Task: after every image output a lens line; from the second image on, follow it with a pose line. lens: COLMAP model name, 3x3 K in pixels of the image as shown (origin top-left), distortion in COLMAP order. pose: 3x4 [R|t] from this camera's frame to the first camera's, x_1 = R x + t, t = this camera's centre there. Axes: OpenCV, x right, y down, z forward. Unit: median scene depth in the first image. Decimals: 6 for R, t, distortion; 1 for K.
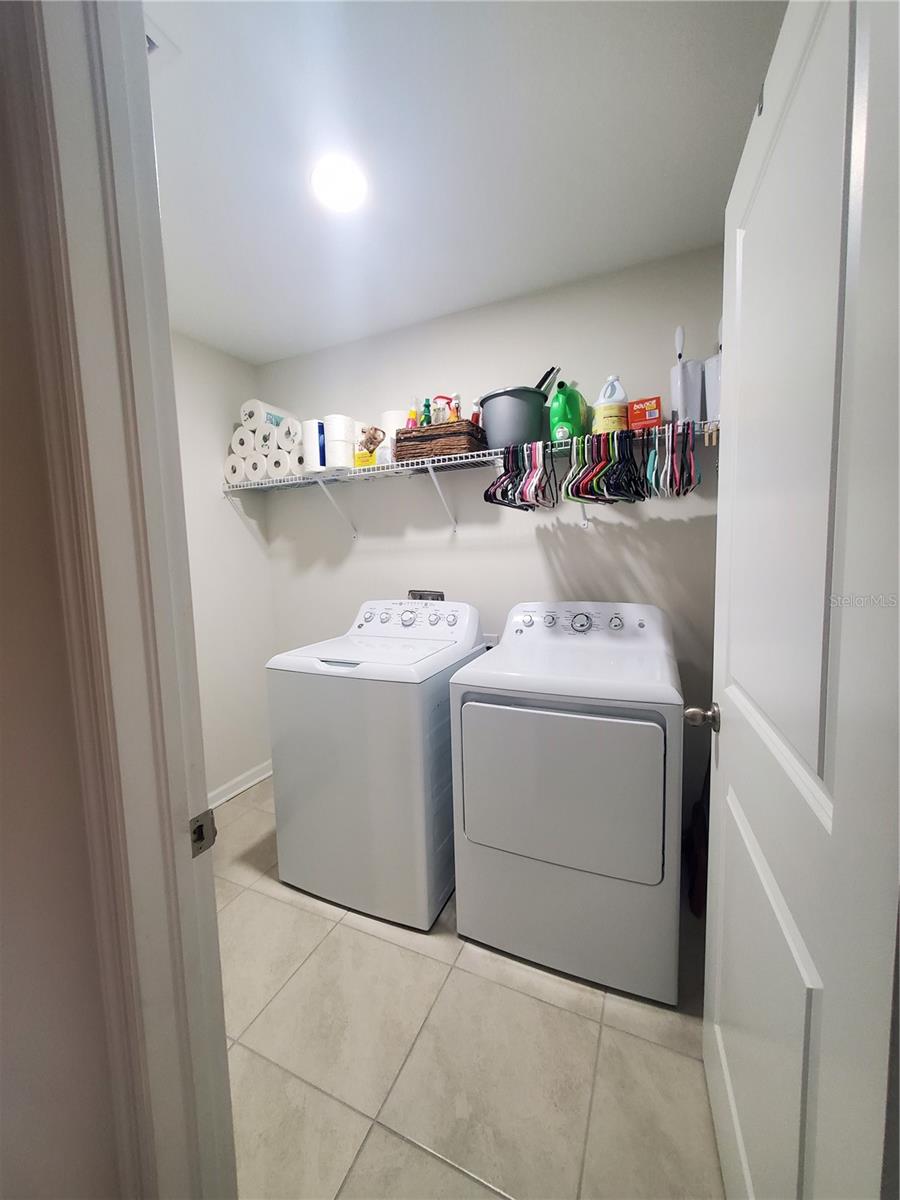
lens RADIAL K [[470.7, 0, 450.0], [0, 470.7, 600.0], [0, 0, 1]] dist [-0.000908, -0.000020]
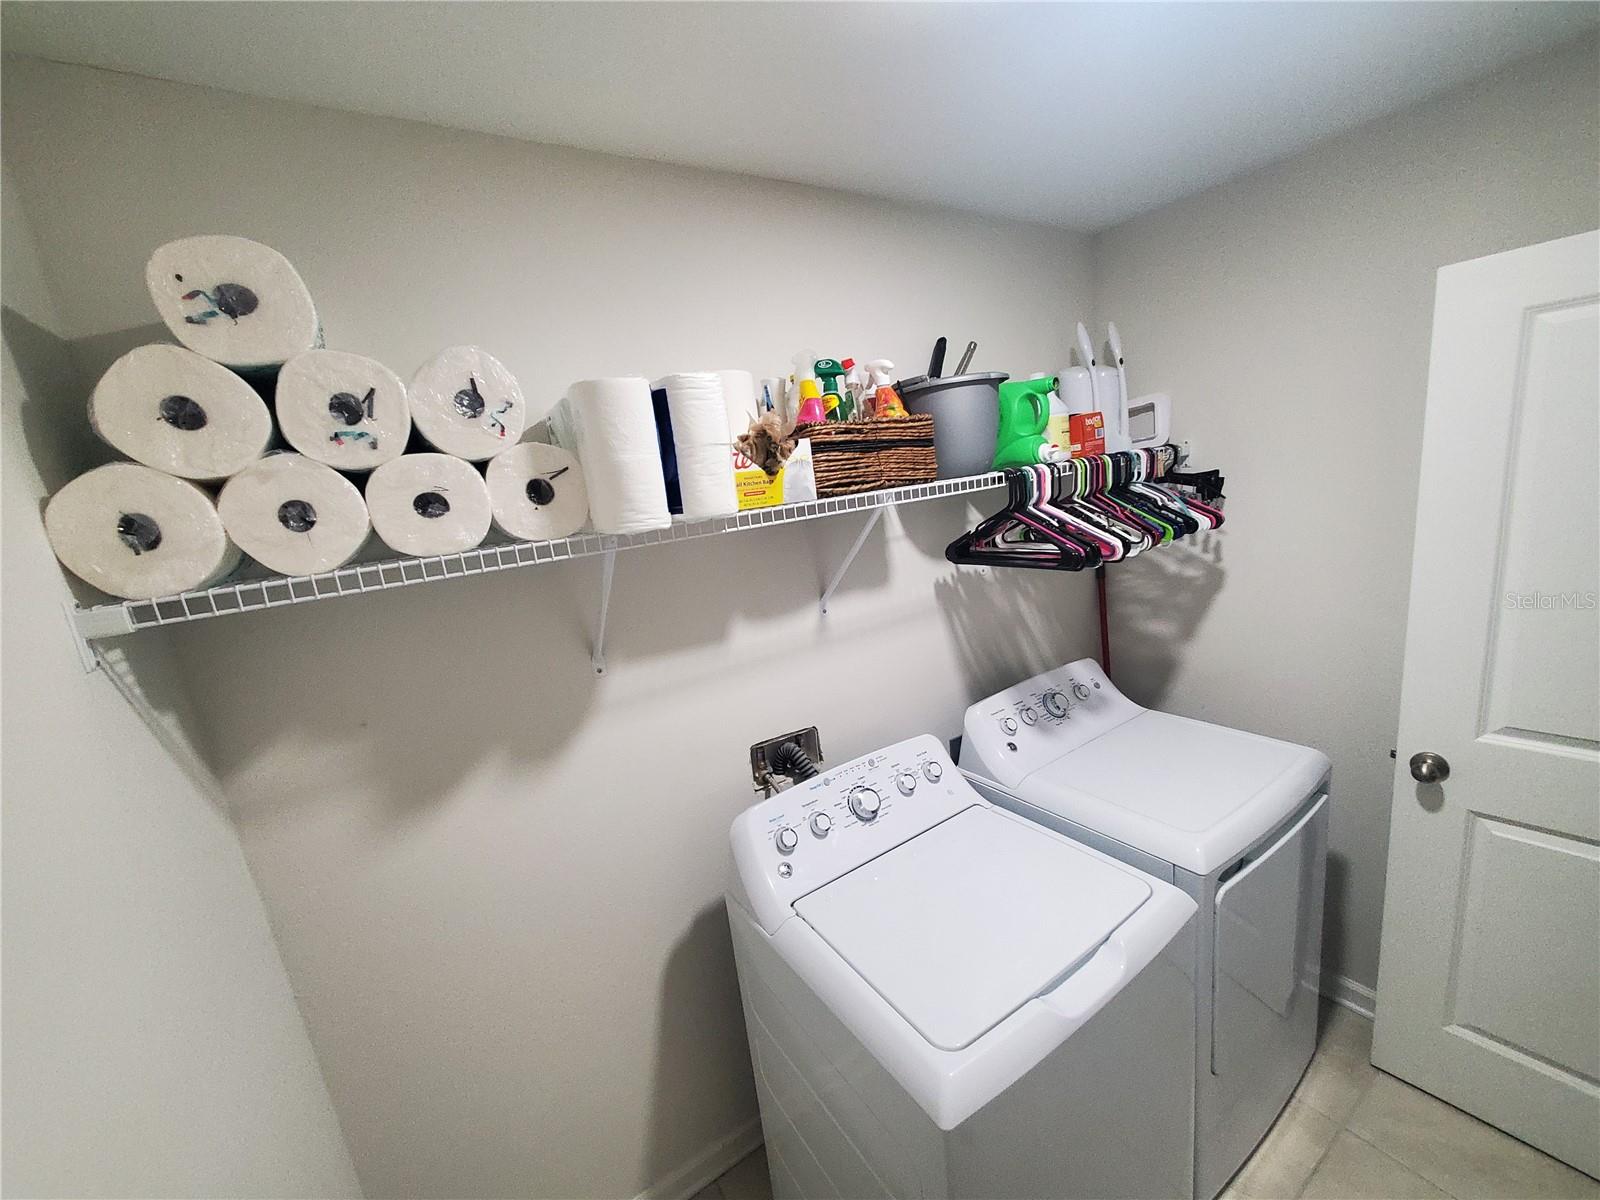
lens RADIAL K [[637.1, 0, 803.1], [0, 637.1, 628.8], [0, 0, 1]] dist [-0.001847, -0.000264]
pose [[0.522082, -0.229277, 0.821500, -0.638746], [0.175681, 0.971444, 0.159476, -0.261949], [-0.834606, 0.061062, 0.547453, 0.667320]]
